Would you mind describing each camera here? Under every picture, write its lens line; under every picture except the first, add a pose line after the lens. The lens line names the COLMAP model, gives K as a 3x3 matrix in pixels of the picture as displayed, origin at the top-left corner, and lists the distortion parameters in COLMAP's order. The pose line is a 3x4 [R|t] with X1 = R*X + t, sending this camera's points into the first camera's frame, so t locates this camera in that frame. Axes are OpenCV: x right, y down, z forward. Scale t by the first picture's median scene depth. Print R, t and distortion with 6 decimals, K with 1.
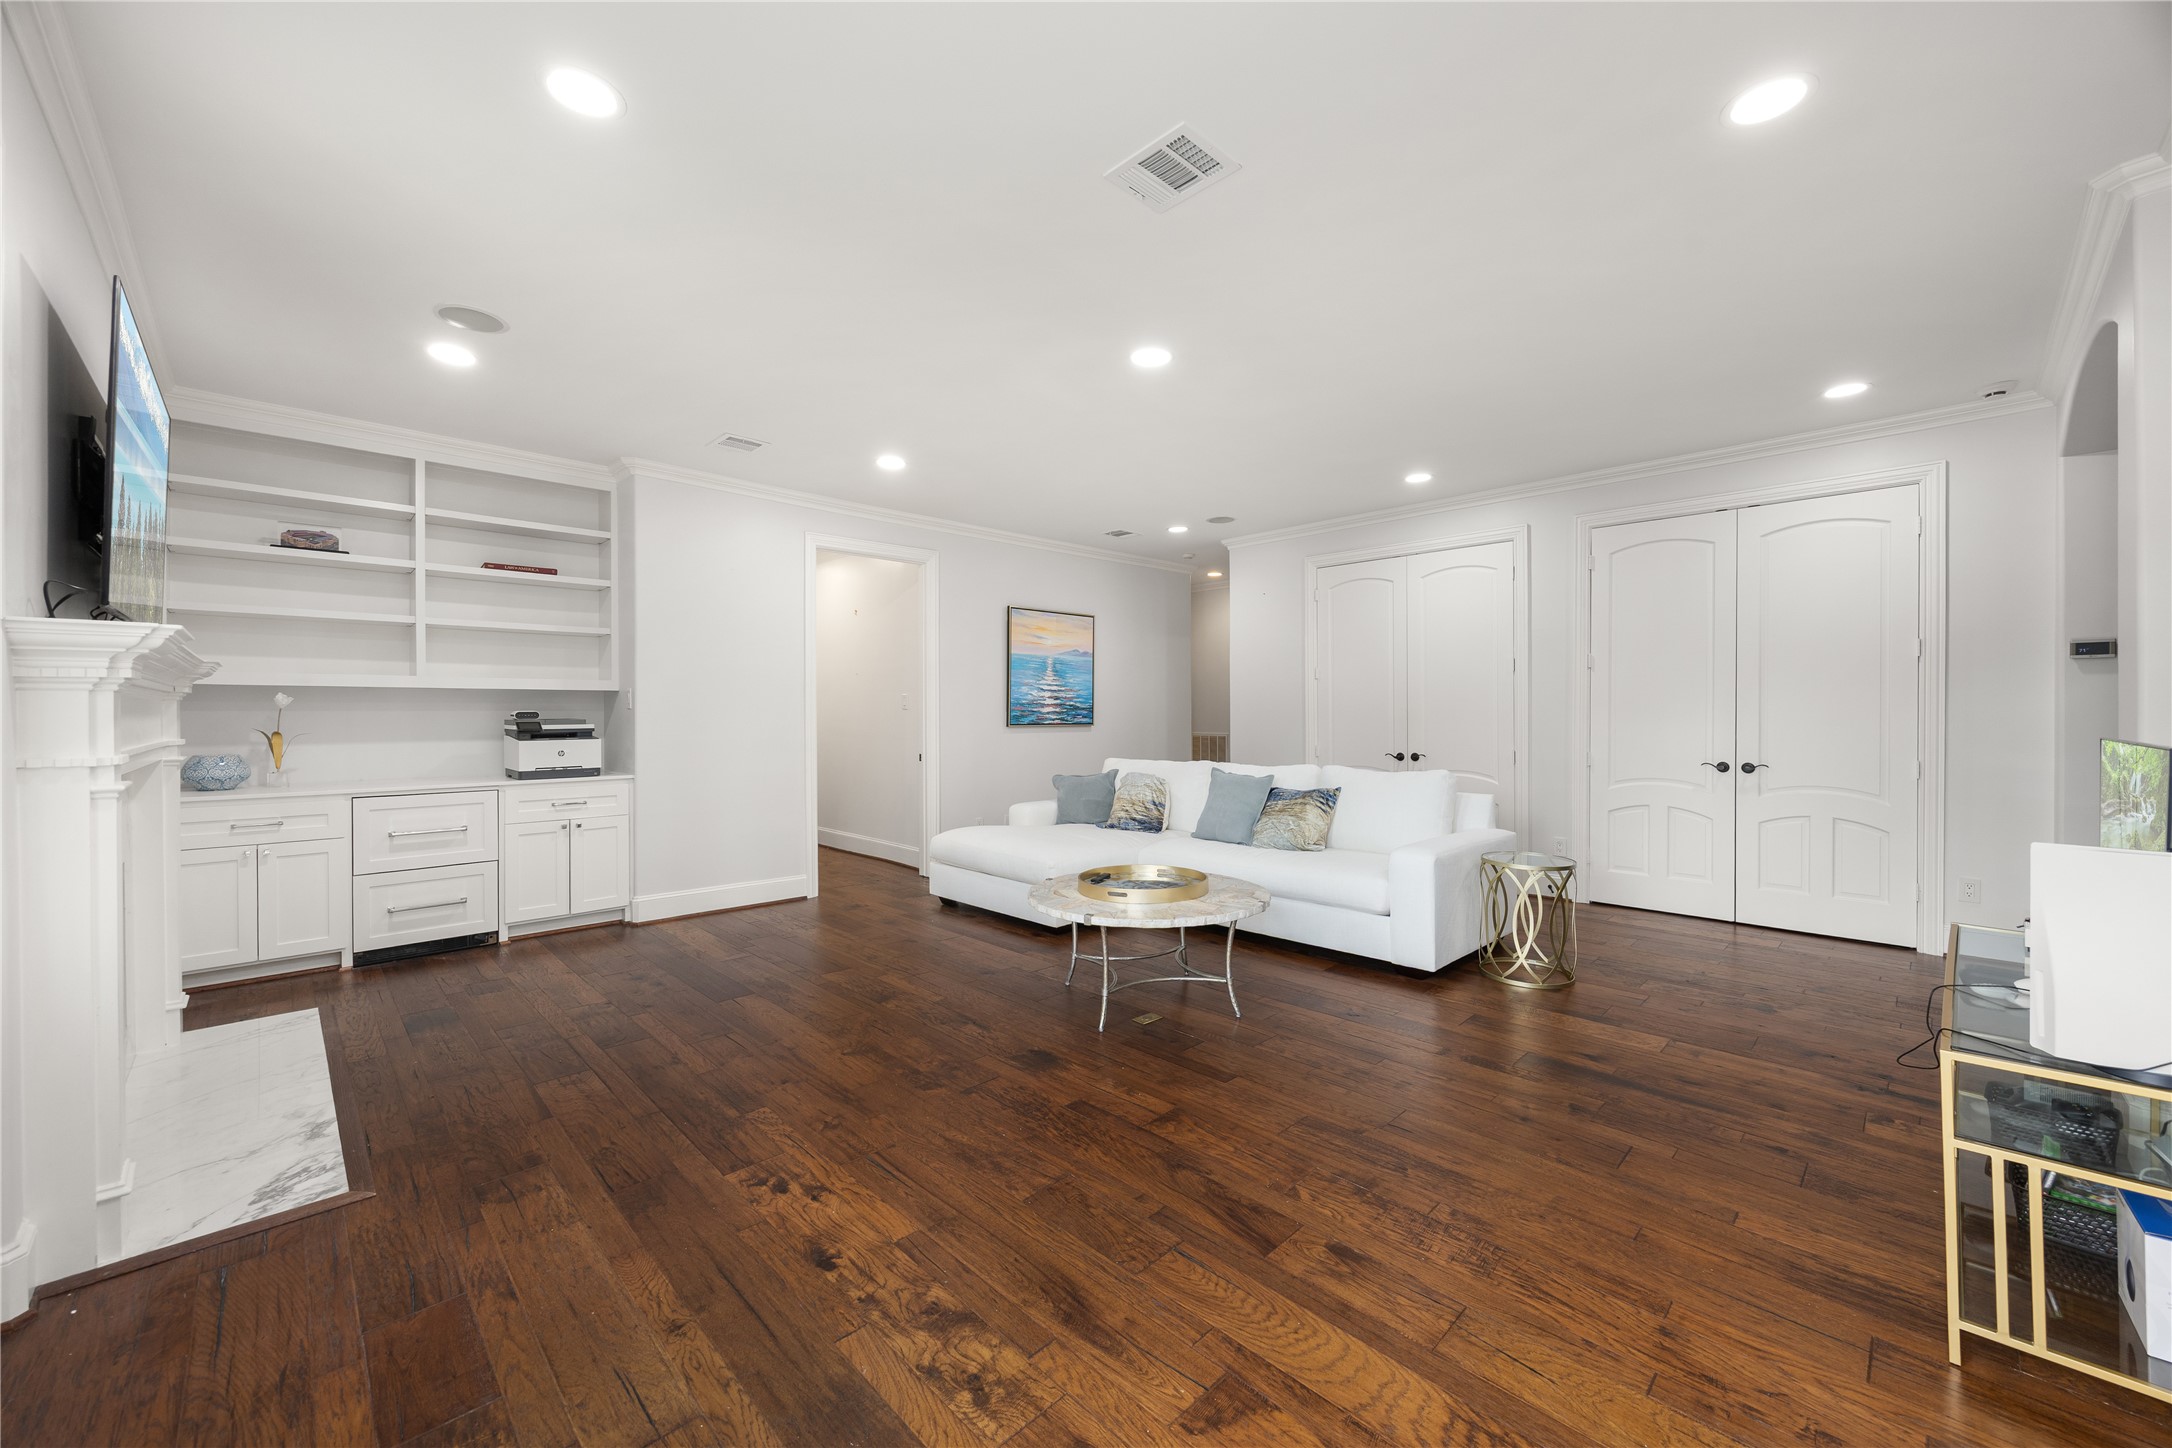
lens RADIAL K [[840.3, 0, 1080.0], [0, 840.3, 711.4], [0, 0, 1]] dist [-0.002342, -0.000002]
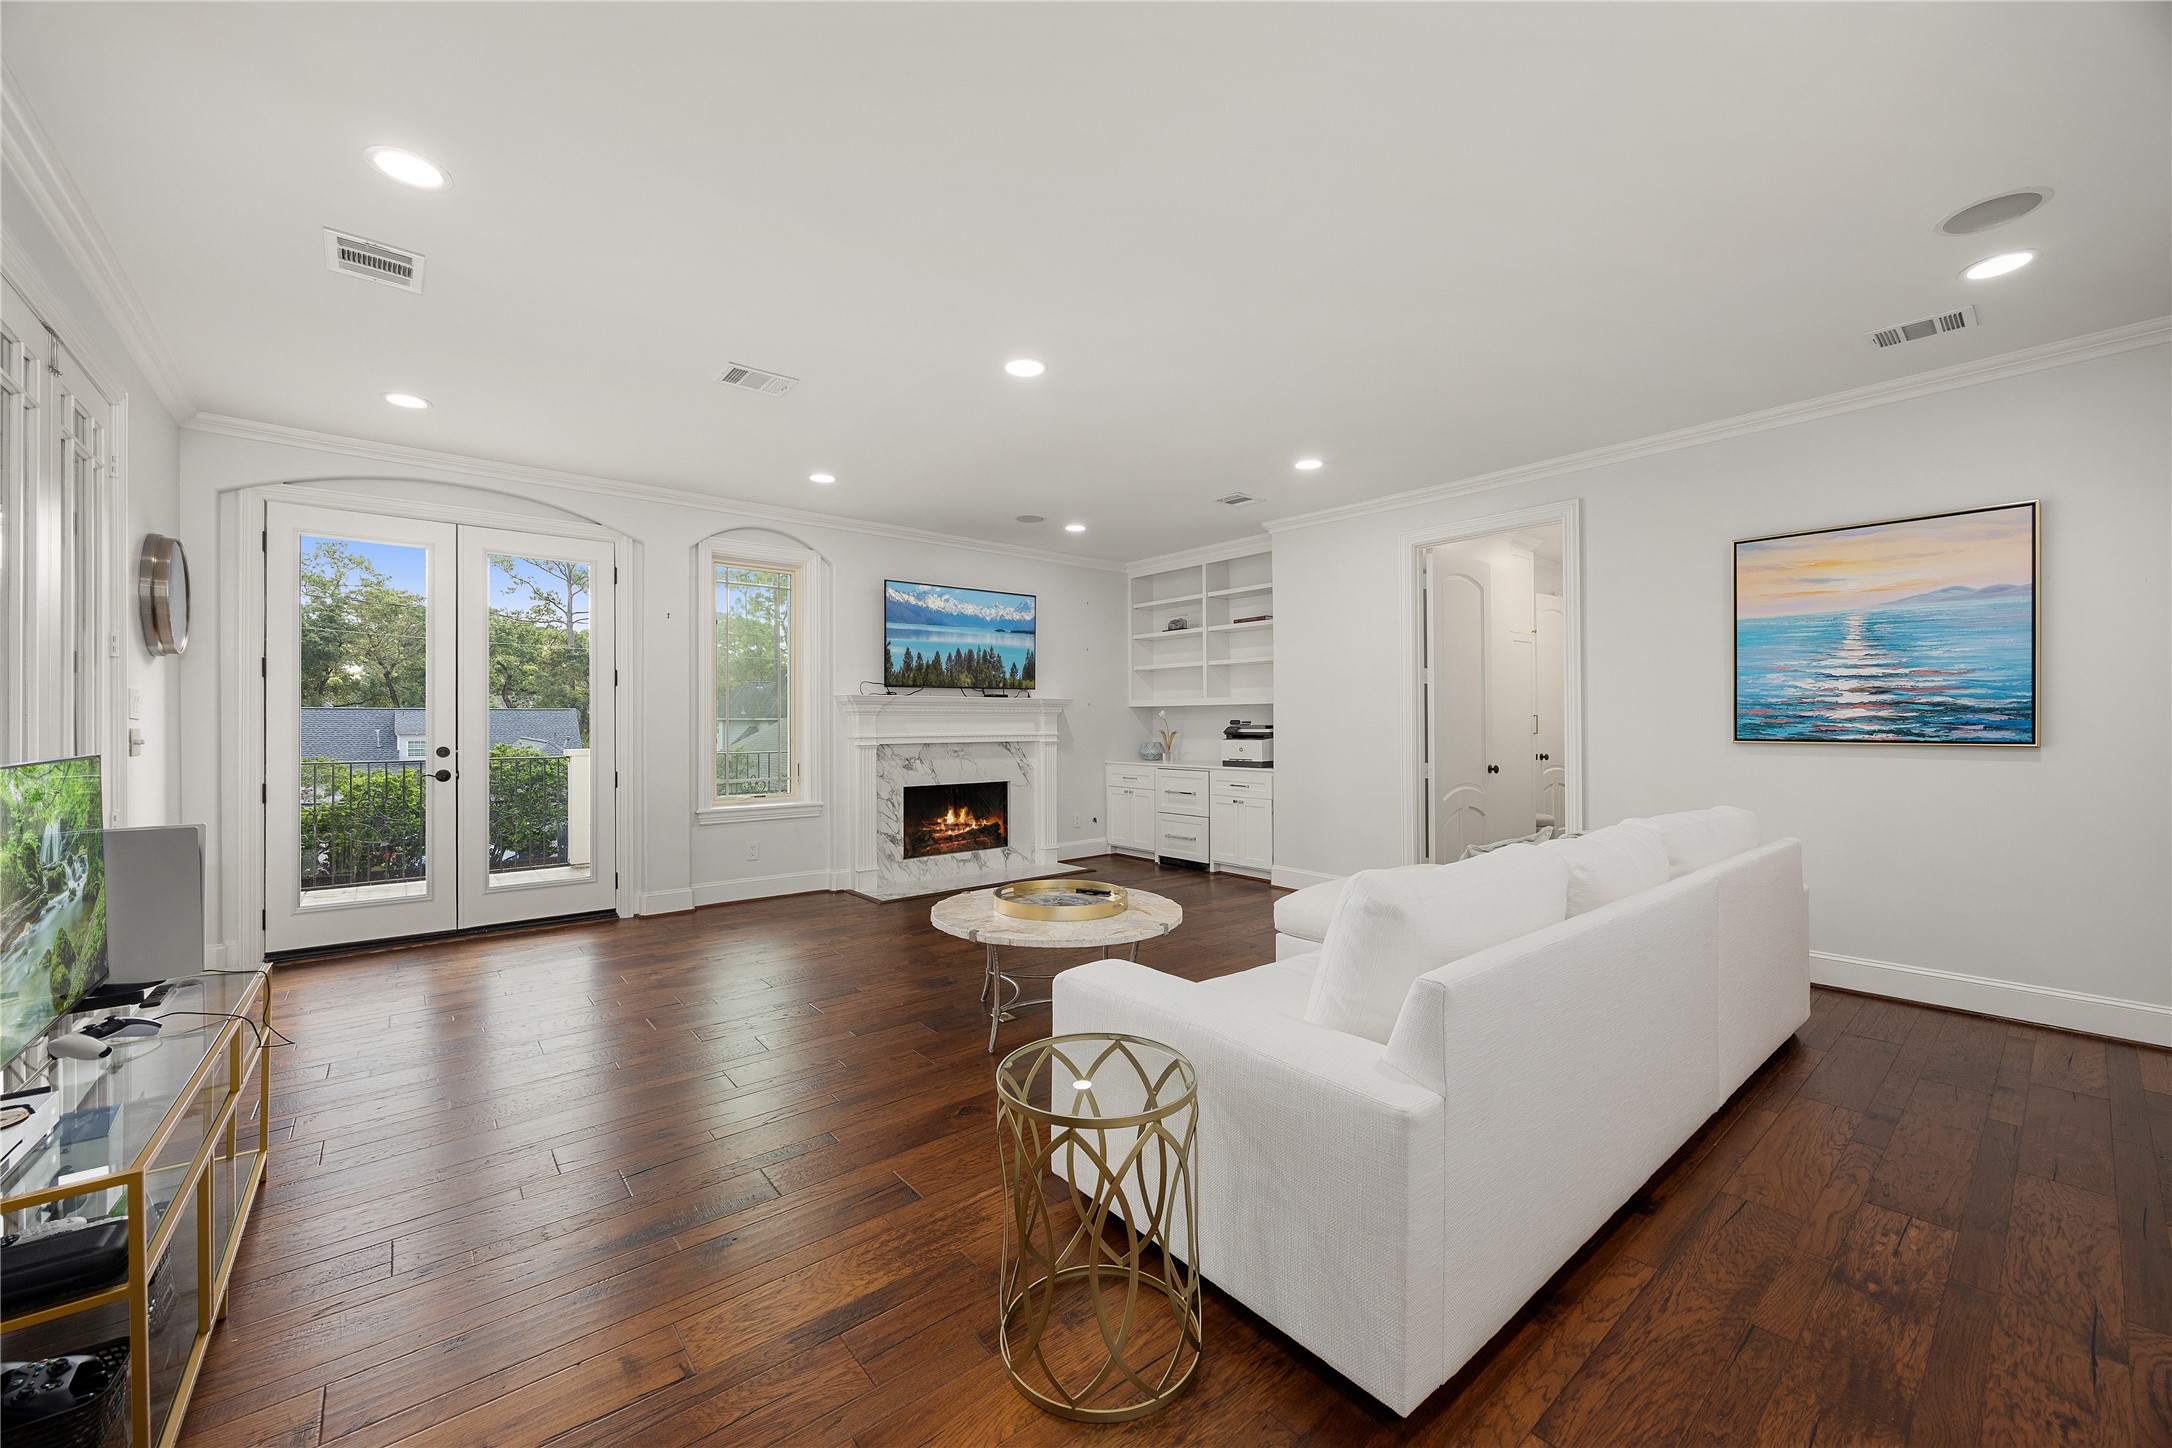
lens RADIAL K [[840.3, 0, 1081.3], [0, 840.3, 726.6], [0, 0, 1]] dist [-0.002342, -0.000002]
pose [[-0.078250, 0.012549, -0.996855, 0.543547], [0.010880, 0.999872, 0.011733, -0.005298], [0.996874, -0.009928, -0.078376, 0.572691]]
